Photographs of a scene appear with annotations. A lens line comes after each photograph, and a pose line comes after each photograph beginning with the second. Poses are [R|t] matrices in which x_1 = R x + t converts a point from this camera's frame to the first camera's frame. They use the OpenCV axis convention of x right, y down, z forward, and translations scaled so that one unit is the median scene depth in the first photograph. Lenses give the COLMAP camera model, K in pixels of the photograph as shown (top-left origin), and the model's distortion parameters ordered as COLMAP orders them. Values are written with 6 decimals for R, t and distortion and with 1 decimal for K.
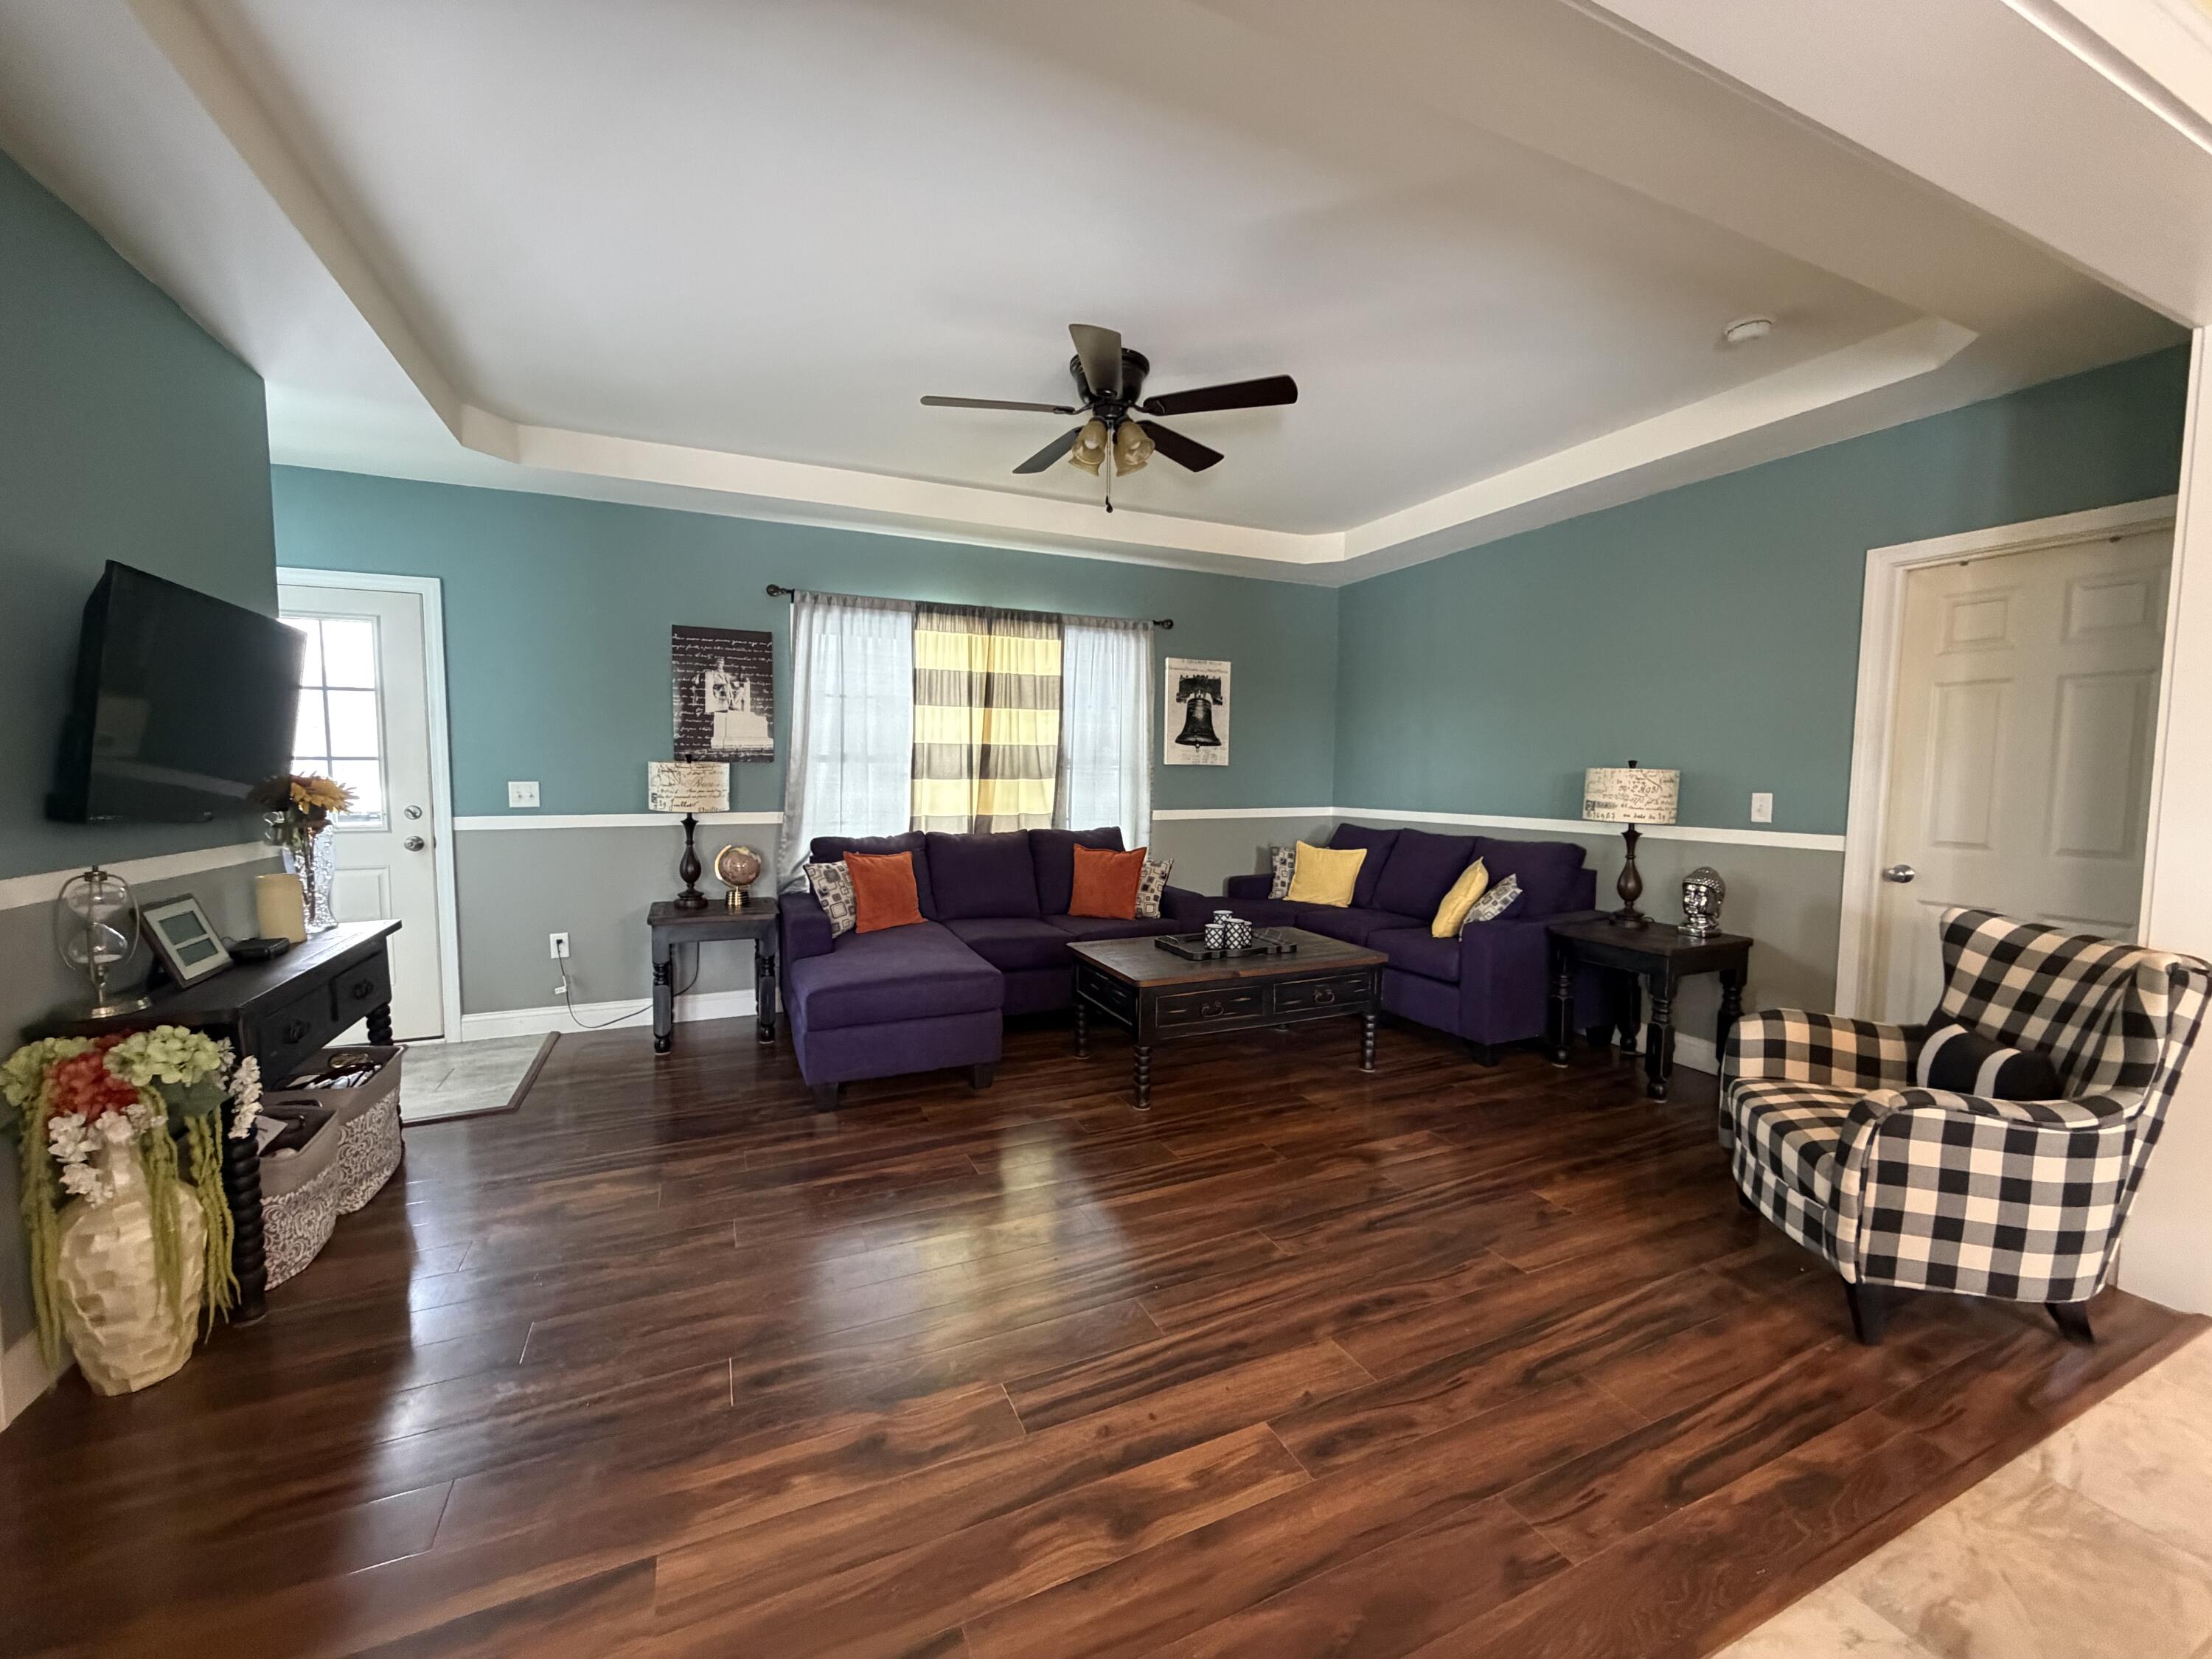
lens RADIAL K [[876.6, 0, 1104.7], [0, 876.6, 829.3], [0, 0, 1]] dist [-0.001234, 0.000261]
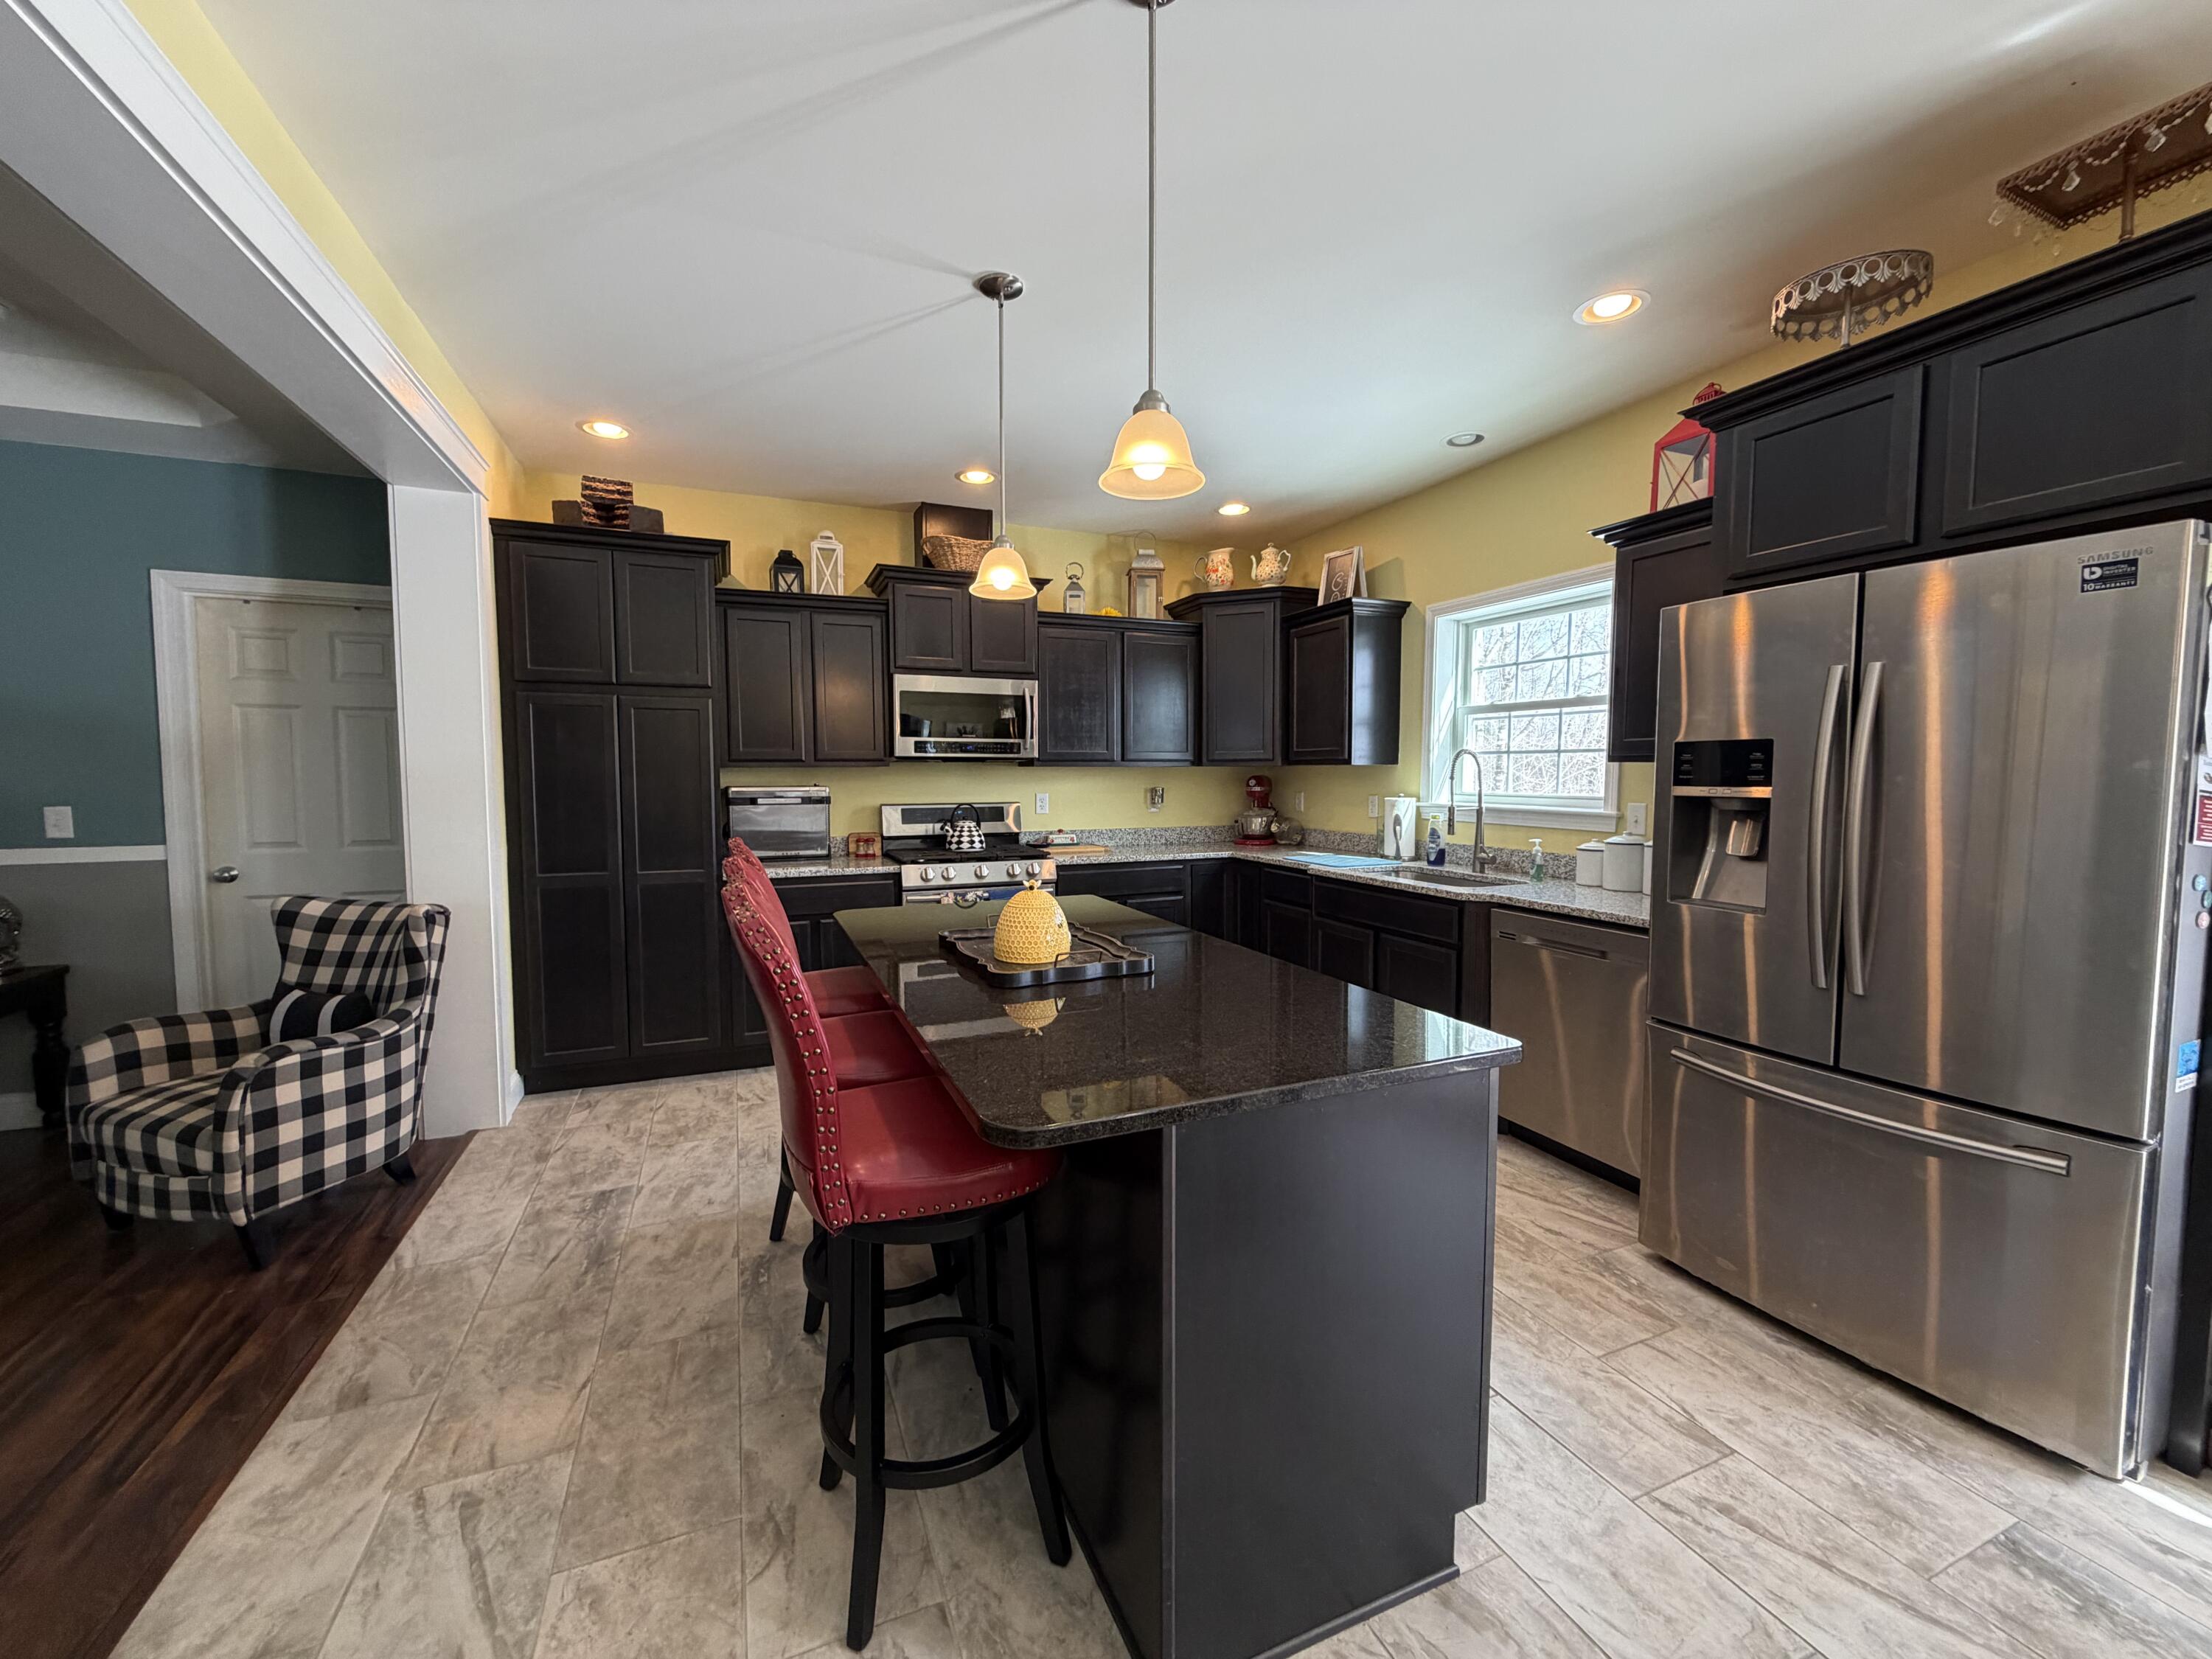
lens RADIAL K [[876.6, 0, 1099.9], [0, 876.6, 828.2], [0, 0, 1]] dist [-0.001234, 0.000261]
pose [[0.029061, -0.070787, 0.997068, -0.144775], [0.067117, 0.995376, 0.068711, -0.009025], [-0.997322, 0.064923, 0.033677, -0.129121]]
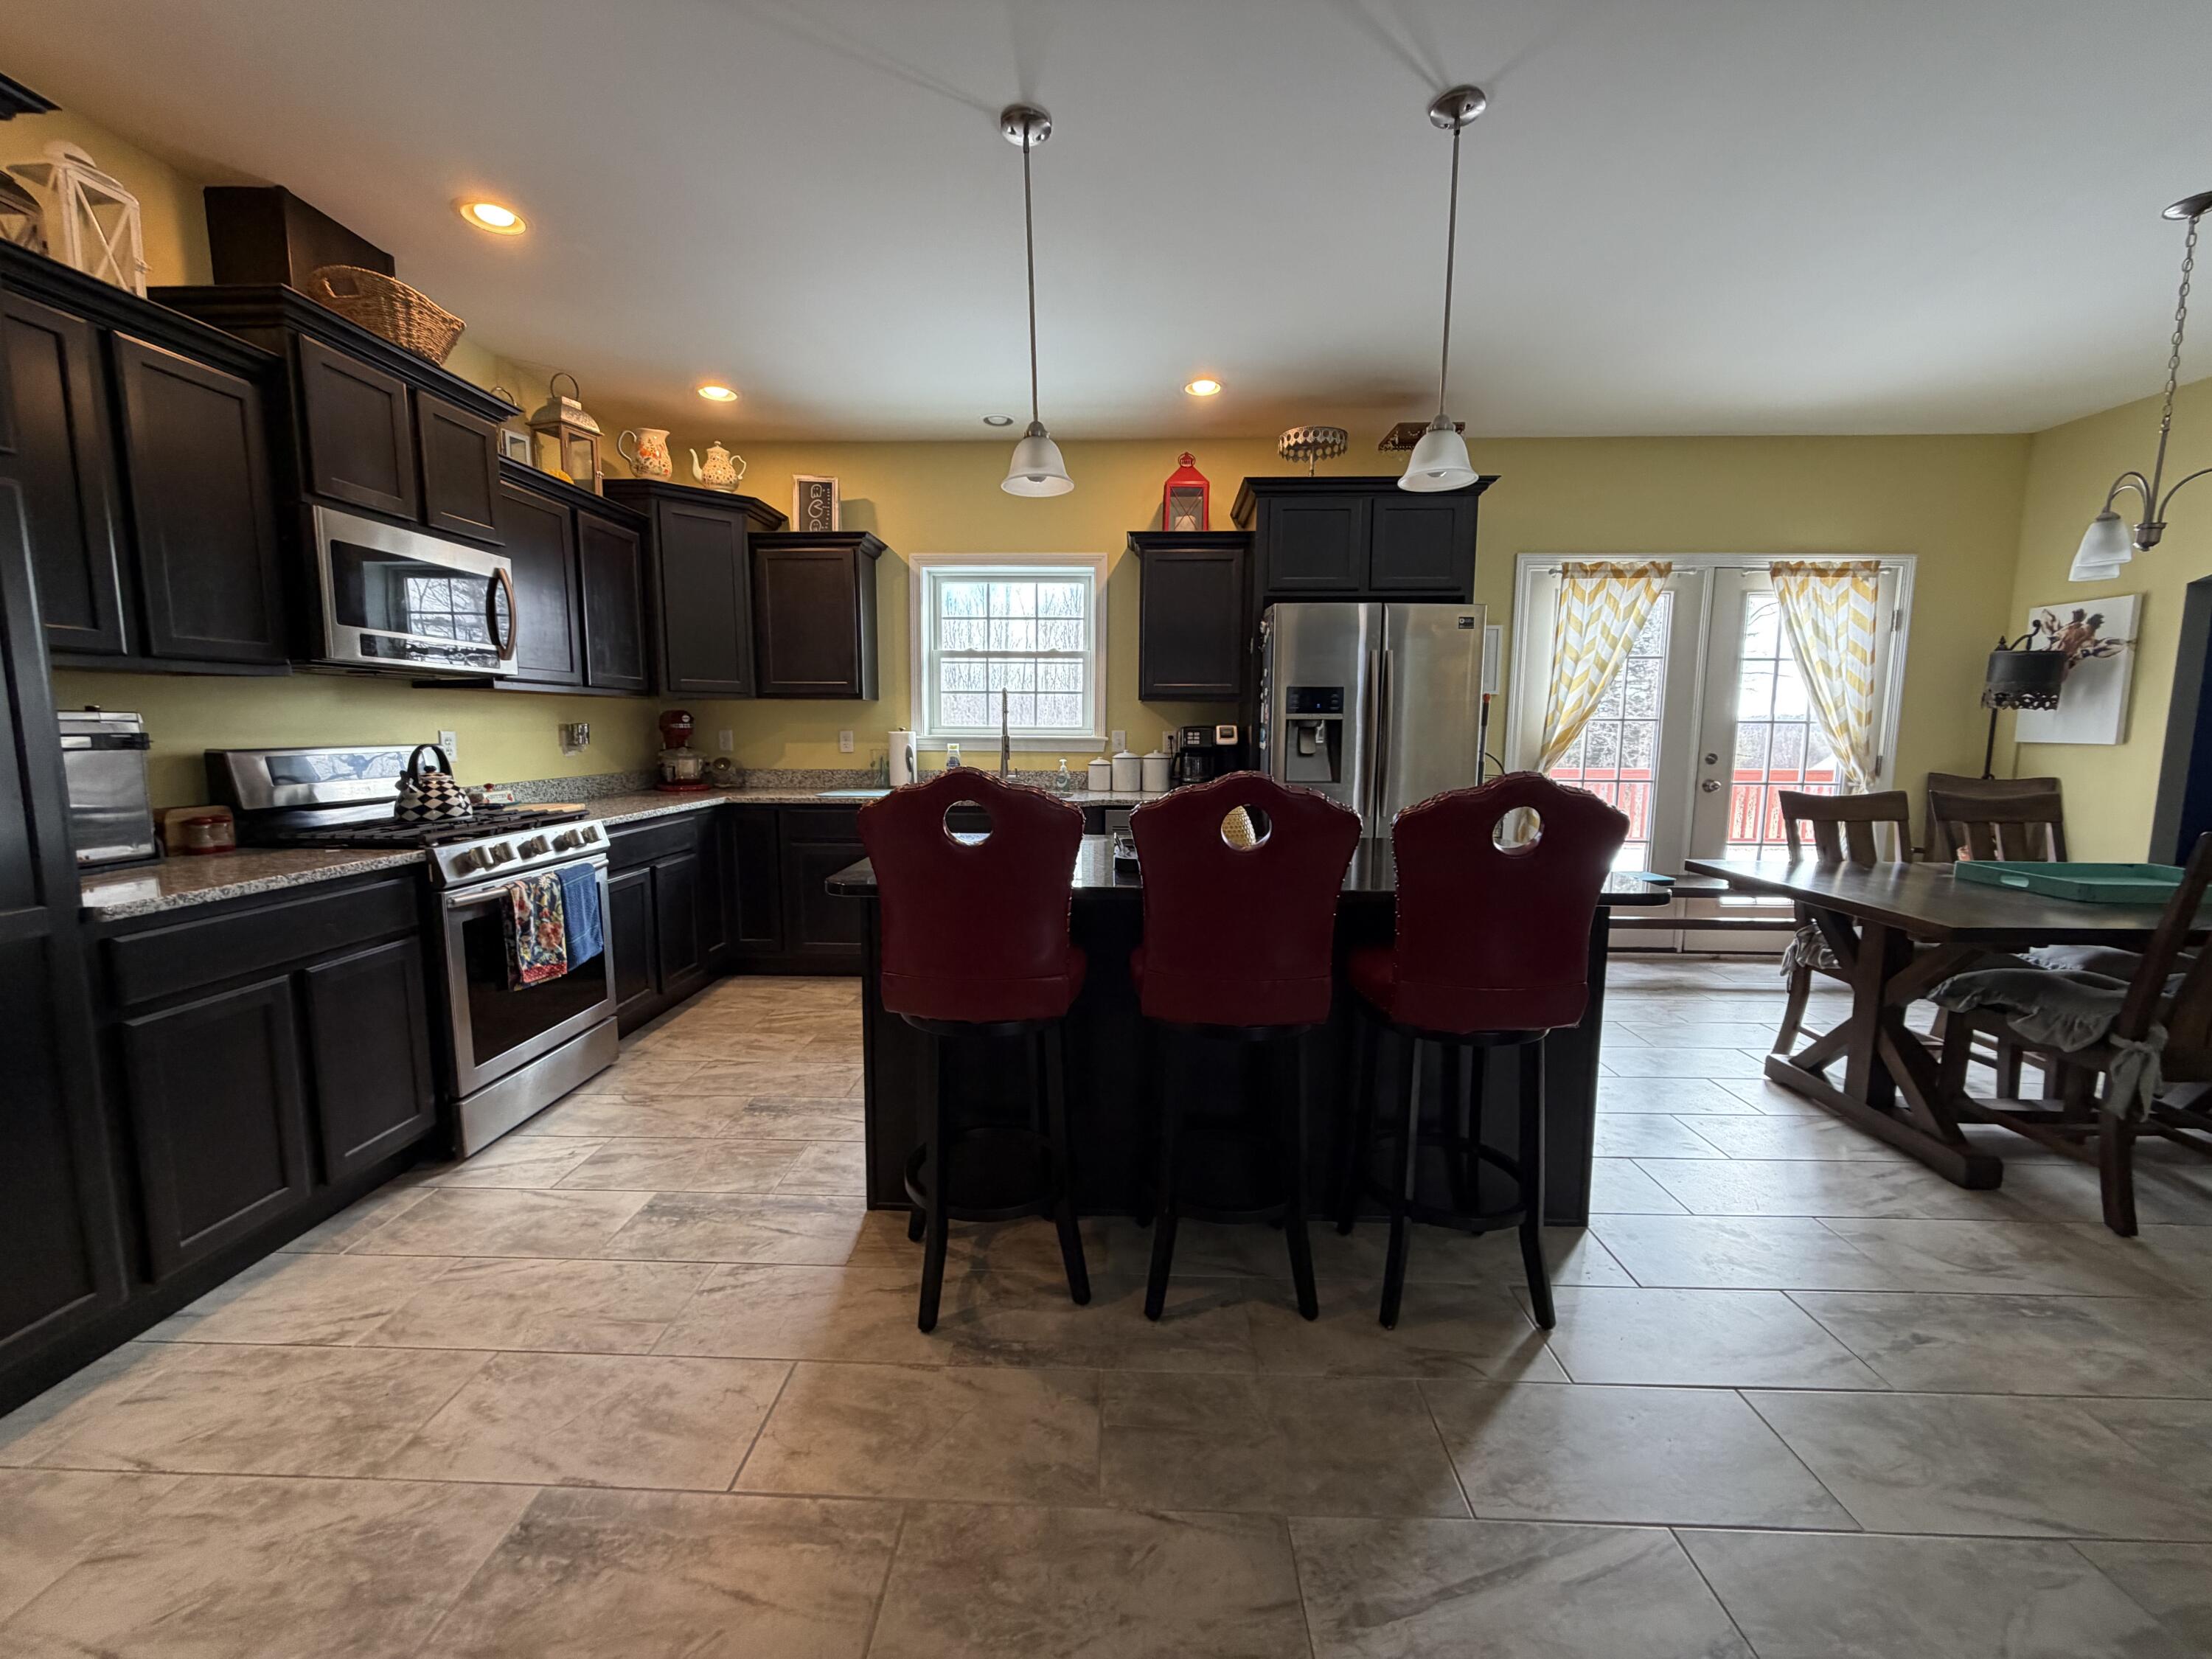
lens RADIAL K [[876.6, 0, 1102.3], [0, 876.6, 829.0], [0, 0, 1]] dist [-0.001234, 0.000261]
pose [[-0.895850, -0.062921, 0.439879, 0.253840], [0.018728, 0.983698, 0.178851, -0.025217], [-0.443962, 0.168462, -0.880067, 0.573313]]
